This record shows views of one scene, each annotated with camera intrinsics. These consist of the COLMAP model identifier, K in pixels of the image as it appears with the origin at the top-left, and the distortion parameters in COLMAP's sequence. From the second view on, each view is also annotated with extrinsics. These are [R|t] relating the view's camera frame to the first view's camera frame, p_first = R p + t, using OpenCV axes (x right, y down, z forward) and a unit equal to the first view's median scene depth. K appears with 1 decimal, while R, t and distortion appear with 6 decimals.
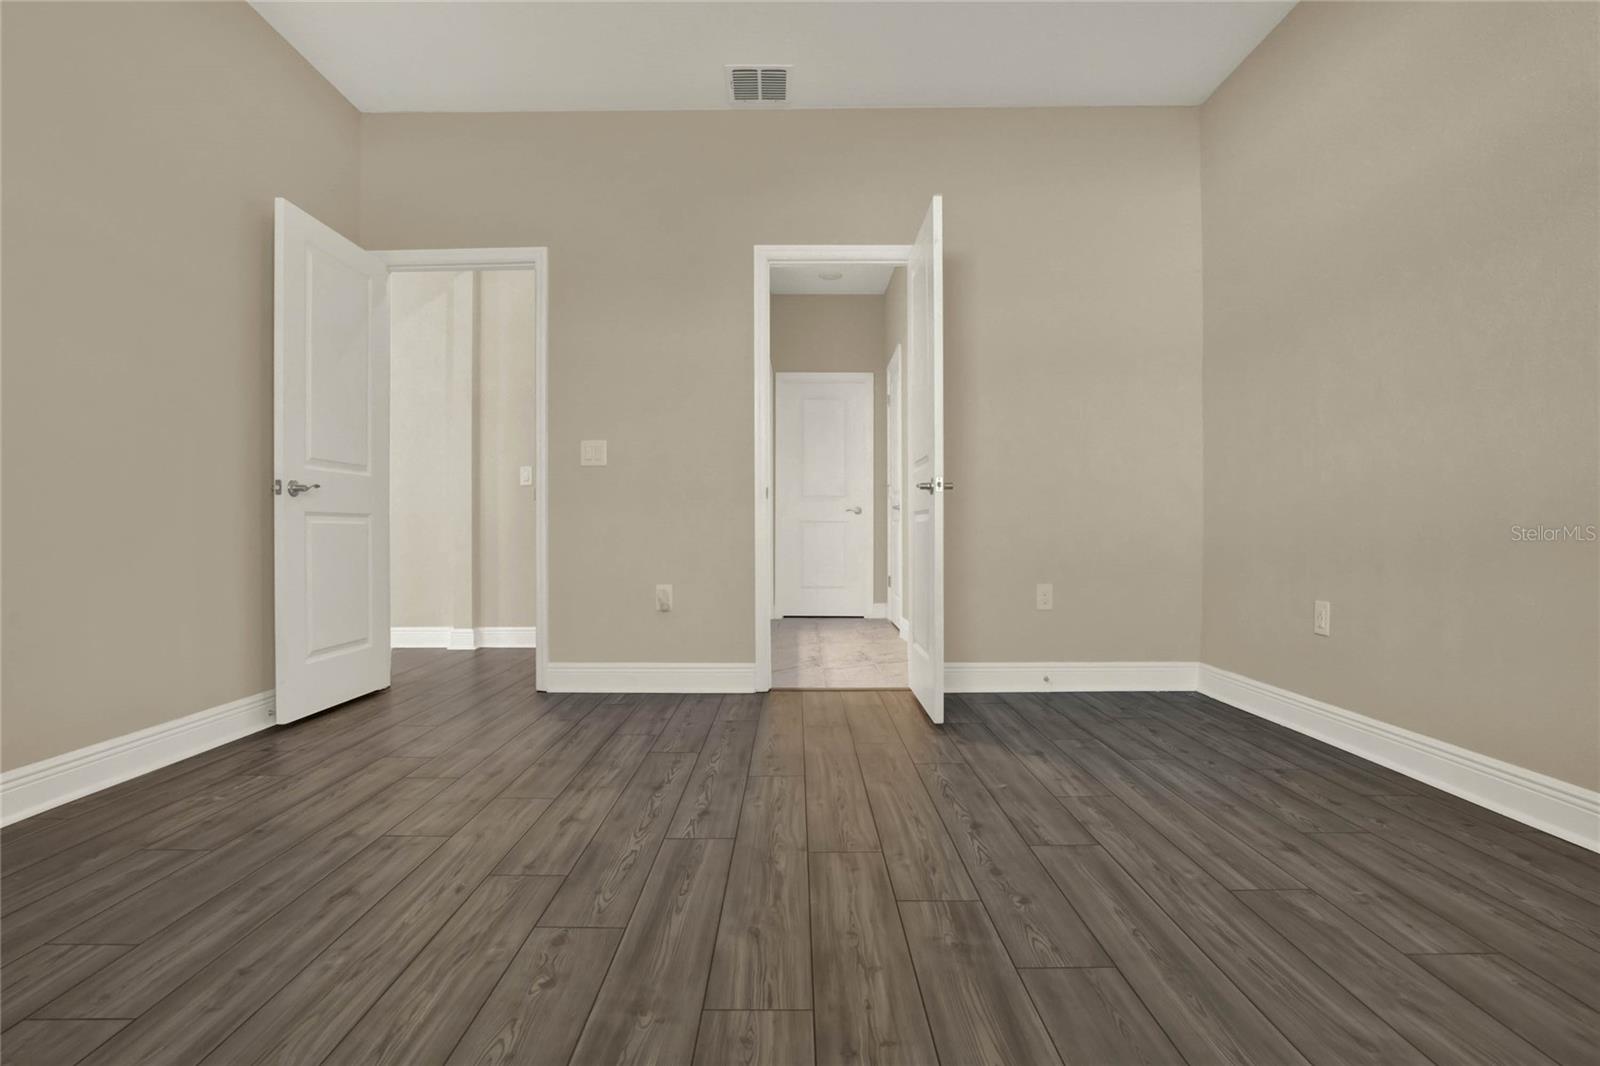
lens RADIAL K [[810.8, 0, 802.3], [0, 810.8, 530.1], [0, 0, 1]] dist [-0.008237, 0.006314]
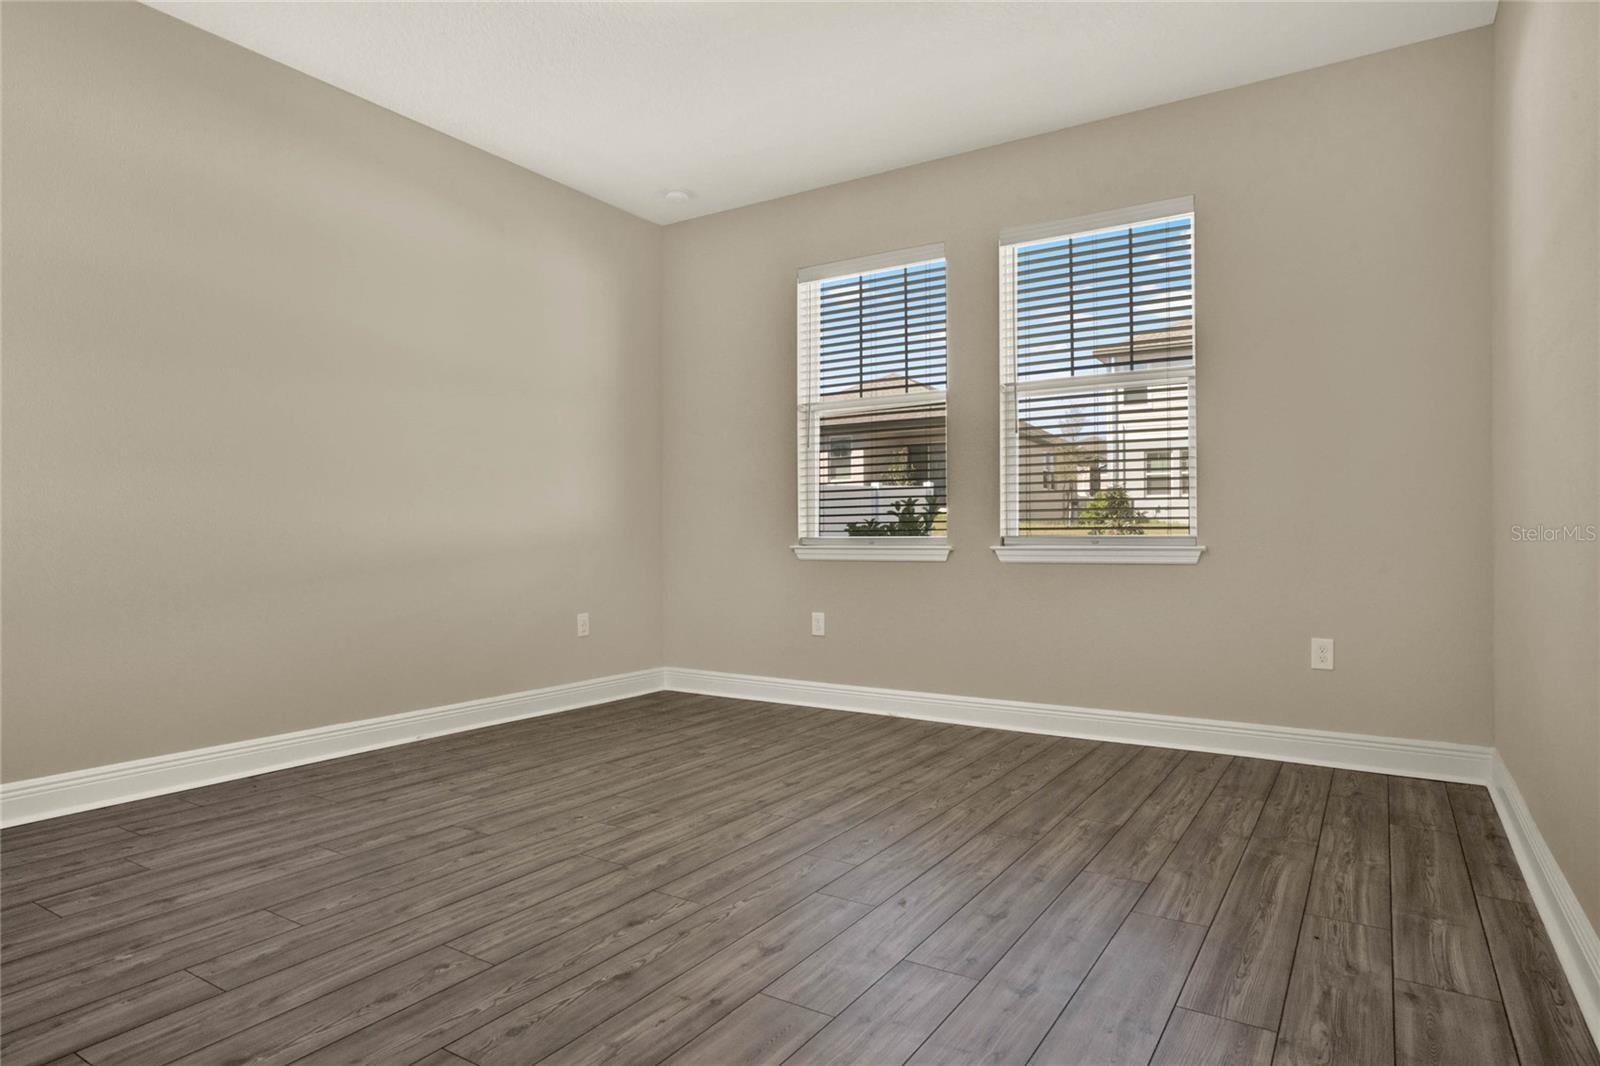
lens RADIAL K [[913.4, 0, 810.3], [0, 913.4, 543.1], [0, 0, 1]] dist [-0.002794, 0.003184]
pose [[-0.849242, 0.004096, 0.527989, -0.895304], [0.005297, 0.999986, 0.000762, -0.062199], [-0.527978, 0.003444, -0.849251, 1.941597]]
